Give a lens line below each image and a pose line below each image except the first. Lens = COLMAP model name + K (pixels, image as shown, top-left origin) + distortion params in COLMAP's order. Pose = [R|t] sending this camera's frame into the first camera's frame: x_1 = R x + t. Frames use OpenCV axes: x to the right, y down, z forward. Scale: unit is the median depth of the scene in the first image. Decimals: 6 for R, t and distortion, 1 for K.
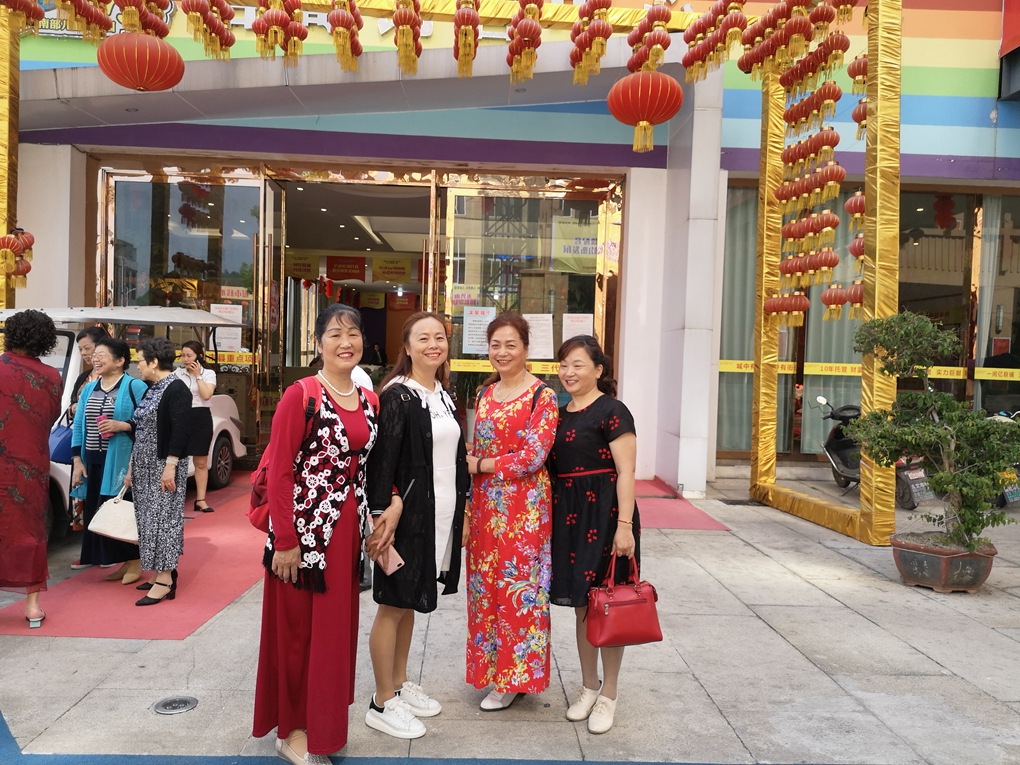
lens RADIAL K [[789.4, 0, 493.7], [0, 789.4, 379.0], [0, 0, 1]] dist [0.092380, -0.126191]
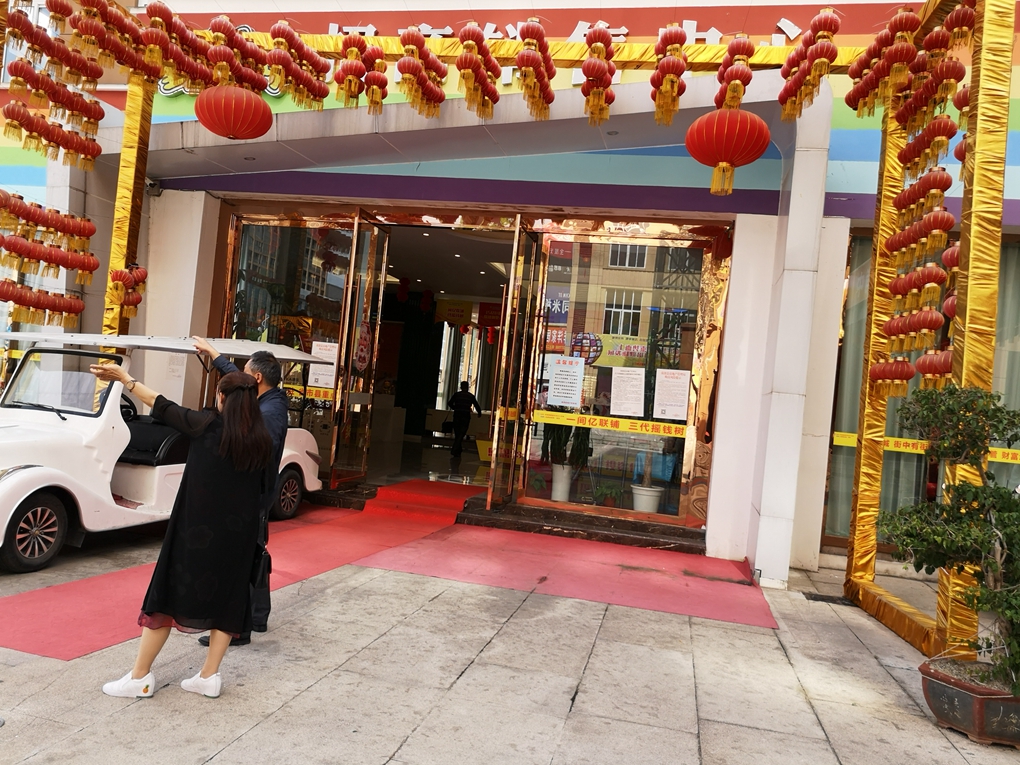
lens RADIAL K [[801.7, 0, 510.0], [0, 801.7, 382.5], [0, 0, 1]] dist [0.005128, -0.001505]
pose [[0.966674, 0.059293, -0.249050, 0.194864], [-0.074852, 0.995760, -0.053467, -0.004940], [0.244824, 0.070327, 0.967014, 0.071281]]
